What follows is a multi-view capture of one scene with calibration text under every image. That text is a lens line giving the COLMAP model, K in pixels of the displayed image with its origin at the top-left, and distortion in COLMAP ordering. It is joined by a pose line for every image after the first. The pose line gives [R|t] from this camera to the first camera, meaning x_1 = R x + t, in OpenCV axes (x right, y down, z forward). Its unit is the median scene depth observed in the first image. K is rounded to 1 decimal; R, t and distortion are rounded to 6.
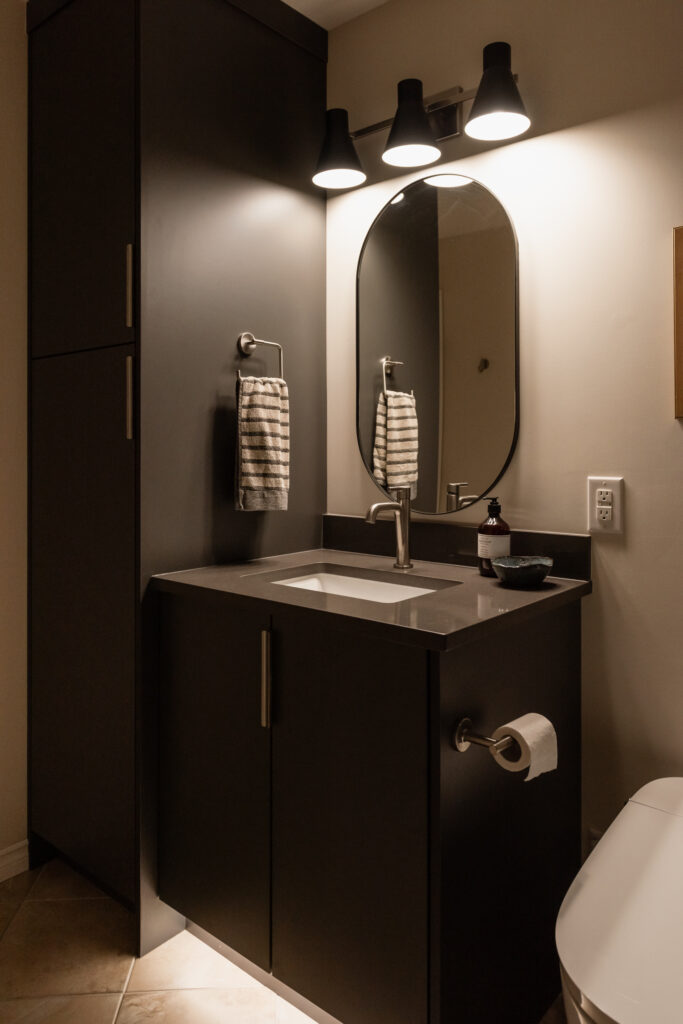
lens RADIAL K [[695.7, 0, 342.4], [0, 695.7, 497.1], [0, 0, 1]] dist [-0.001193, 0.001733]
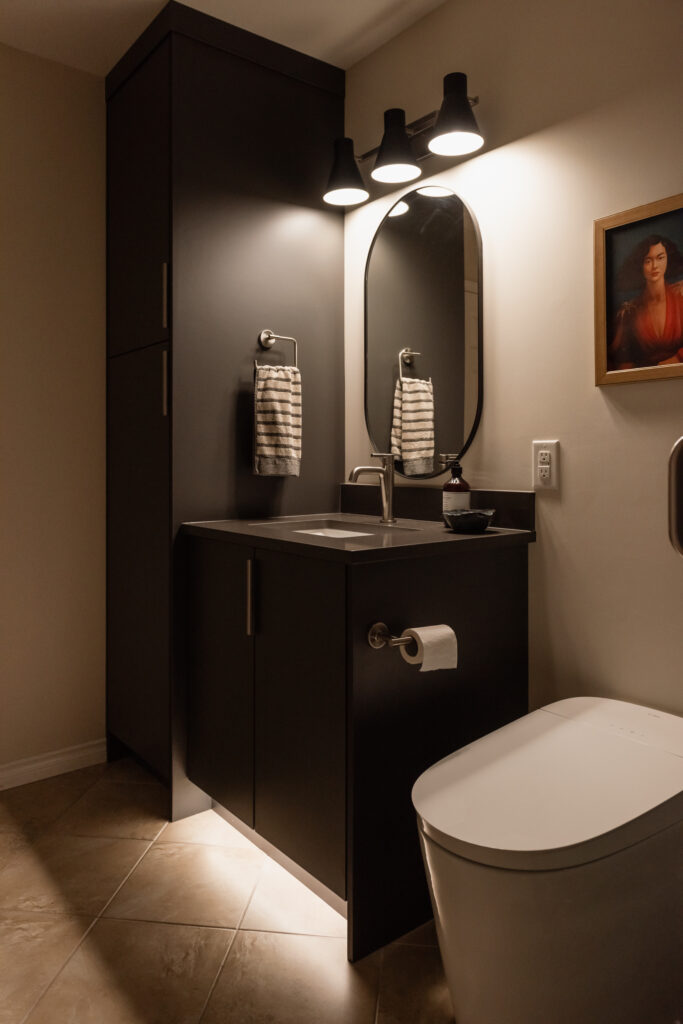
lens RADIAL K [[667.2, 0, 329.4], [0, 667.2, 502.6], [0, 0, 1]] dist [0.002986, -0.000357]
pose [[0.981775, 0.008471, -0.189856, 0.204670], [-0.007098, 0.999944, 0.007910, 0.058957], [0.189913, -0.006418, 0.981780, -0.135427]]
